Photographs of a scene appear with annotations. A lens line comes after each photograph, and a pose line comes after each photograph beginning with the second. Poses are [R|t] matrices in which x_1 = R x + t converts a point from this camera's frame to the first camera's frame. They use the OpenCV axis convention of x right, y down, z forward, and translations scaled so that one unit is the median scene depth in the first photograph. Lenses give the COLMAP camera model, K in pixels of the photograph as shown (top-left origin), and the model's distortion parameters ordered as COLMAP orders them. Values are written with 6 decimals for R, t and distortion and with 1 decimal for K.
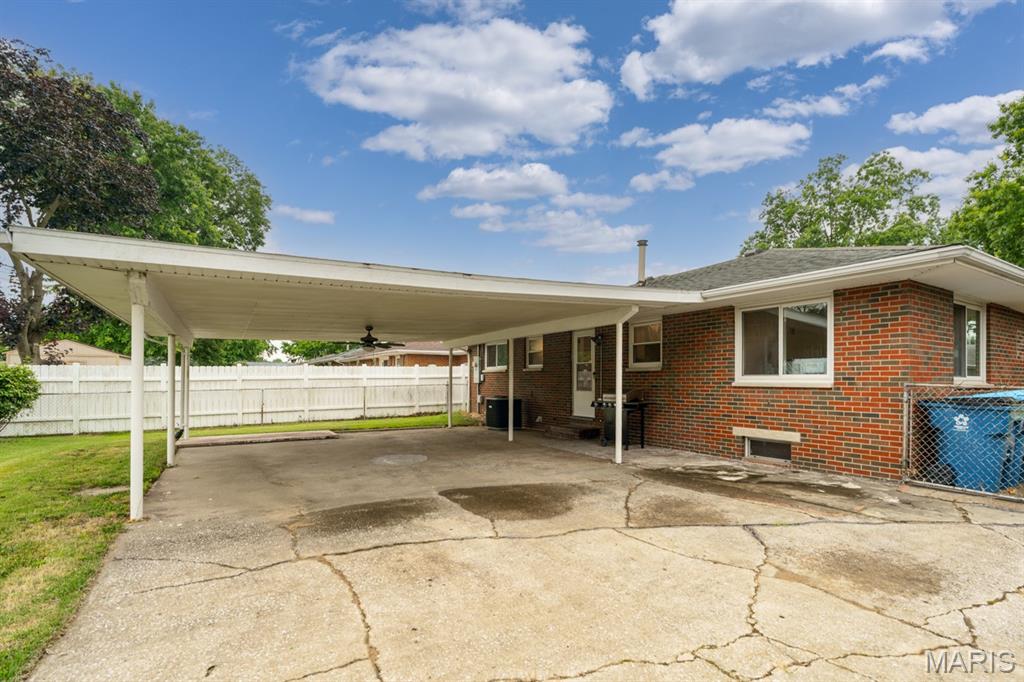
lens RADIAL K [[479.9, 0, 517.6], [0, 479.9, 385.4], [0, 0, 1]] dist [-0.000434, 0.000041]
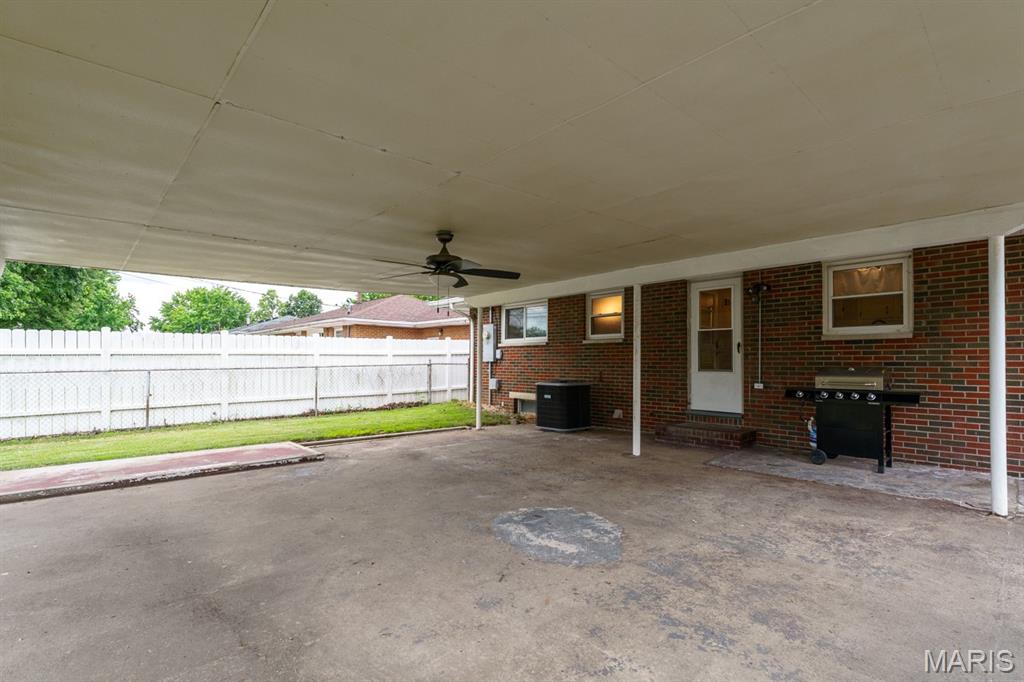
lens RADIAL K [[484.1, 0, 519.4], [0, 484.1, 357.6], [0, 0, 1]] dist [0.000566, 0.000170]
pose [[0.980104, 0.005559, 0.198406, -0.420449], [-0.001103, 0.999745, -0.022563, 0.012022], [-0.198481, 0.021895, 0.979860, 0.665231]]
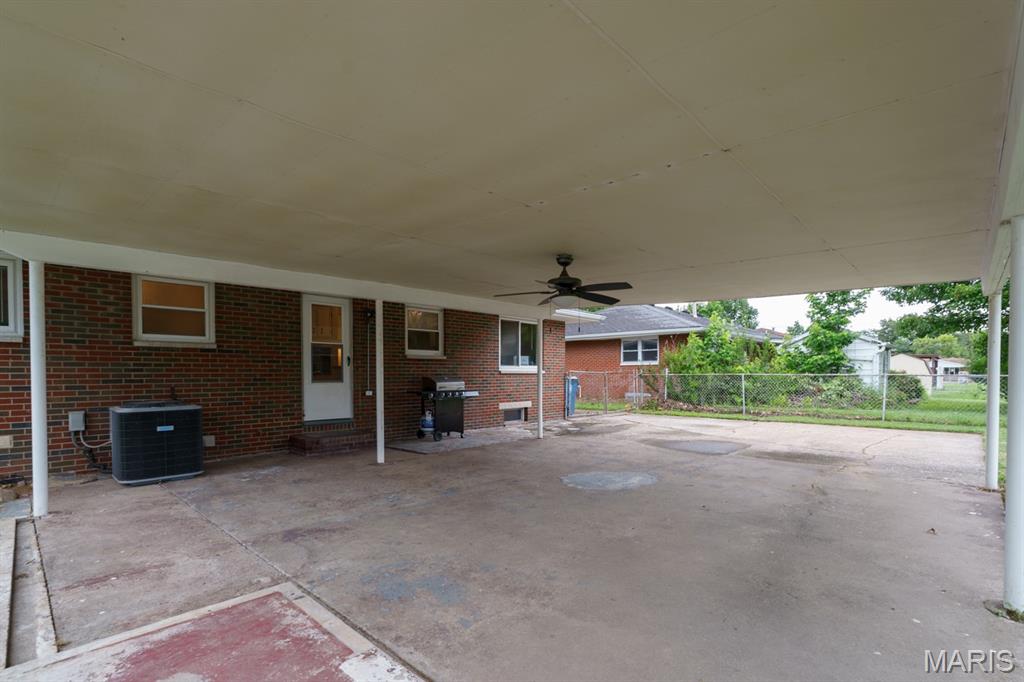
lens RADIAL K [[479.9, 0, 517.6], [0, 479.9, 385.4], [0, 0, 1]] dist [-0.000434, 0.000041]
pose [[-0.263749, -0.024355, 0.964284, -1.010339], [0.011764, 0.999526, 0.028463, -0.002381], [-0.964520, 0.018851, -0.263337, 1.510190]]
